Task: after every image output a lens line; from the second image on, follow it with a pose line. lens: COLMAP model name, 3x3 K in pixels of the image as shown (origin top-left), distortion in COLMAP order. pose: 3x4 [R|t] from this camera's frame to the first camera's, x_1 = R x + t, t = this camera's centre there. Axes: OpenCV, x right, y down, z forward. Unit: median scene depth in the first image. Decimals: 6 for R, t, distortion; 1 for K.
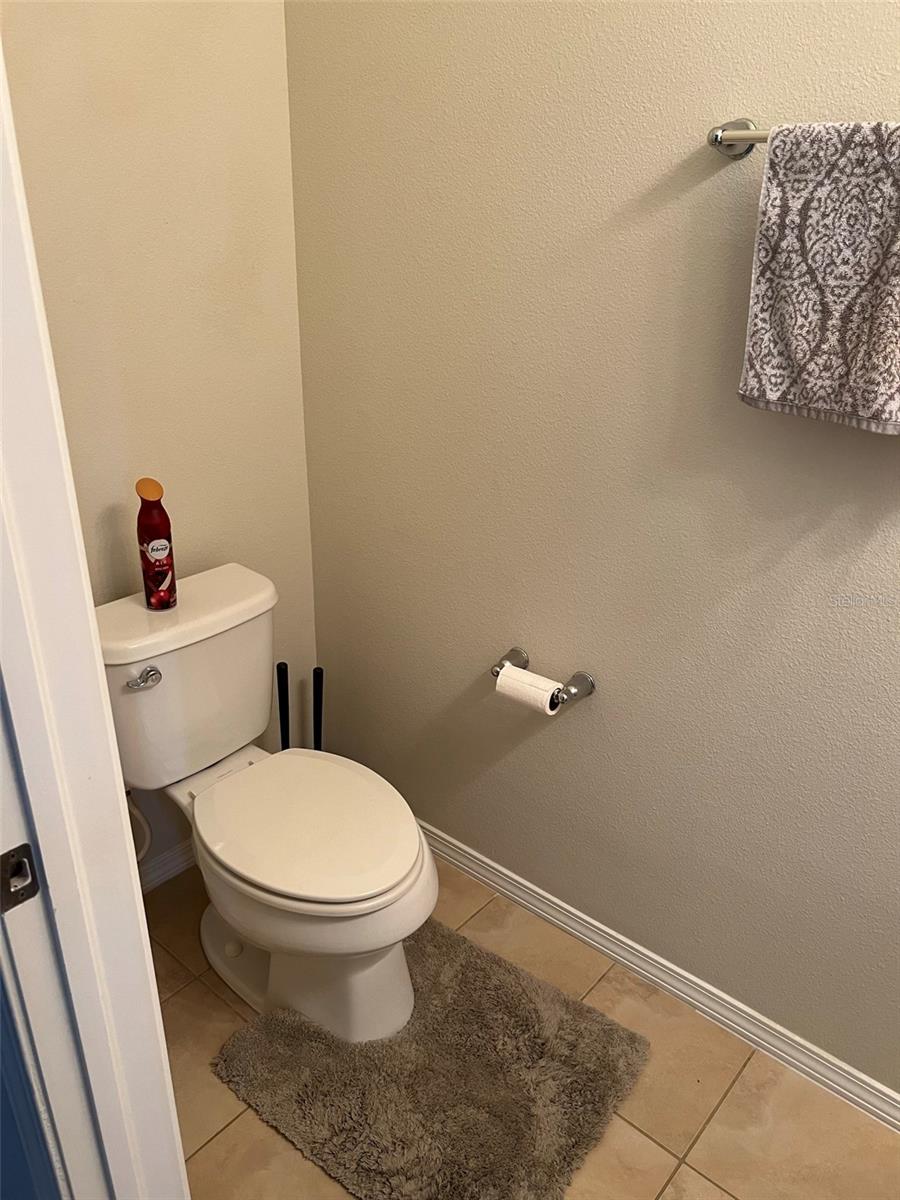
lens RADIAL K [[917.3, 0, 450.0], [0, 917.3, 600.0], [0, 0, 1]] dist [-0.009965, -0.007146]
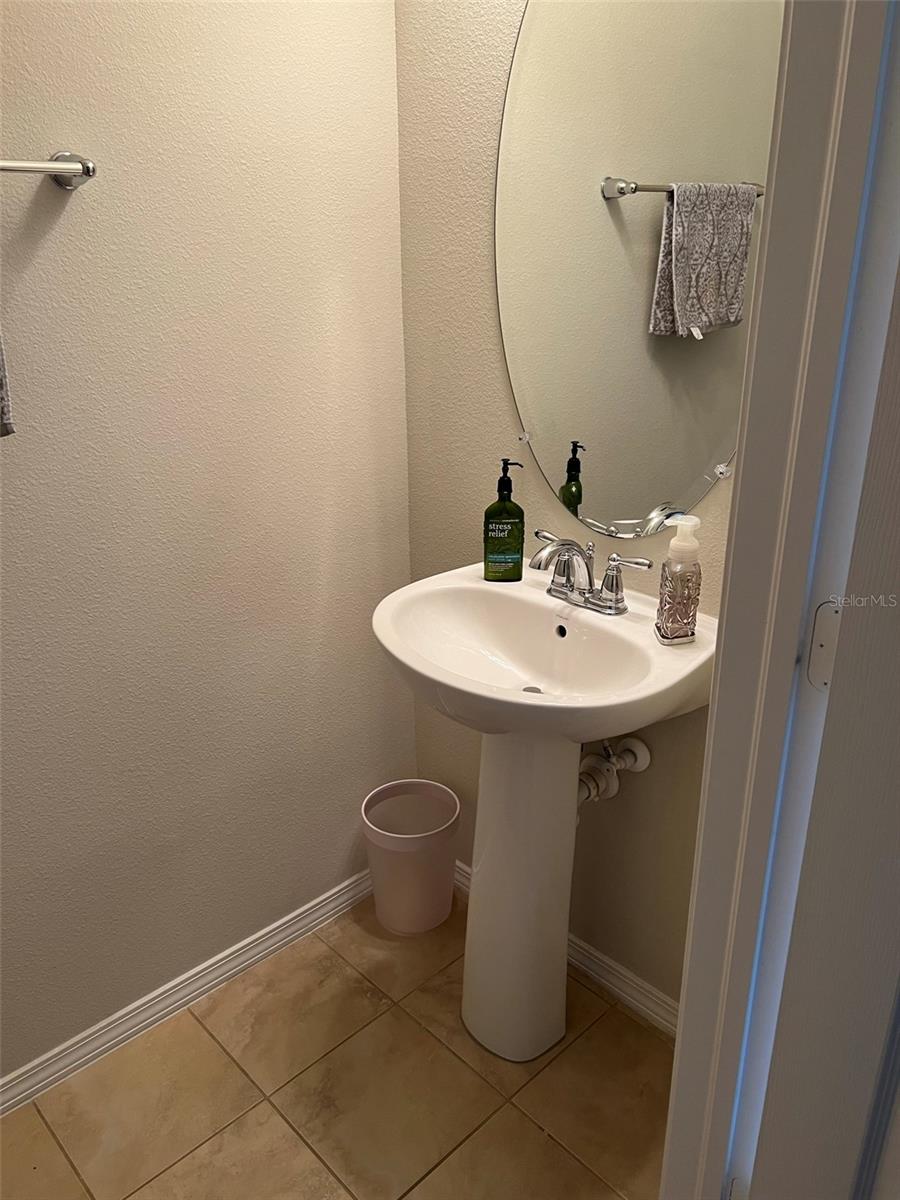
lens RADIAL K [[917.3, 0, 450.0], [0, 917.3, 600.0], [0, 0, 1]] dist [-0.009965, -0.007146]
pose [[0.091425, -0.400643, 0.911662, -1.665361], [0.395592, 0.854770, 0.335969, -0.585157], [-0.913865, 0.329930, 0.236638, 1.232686]]
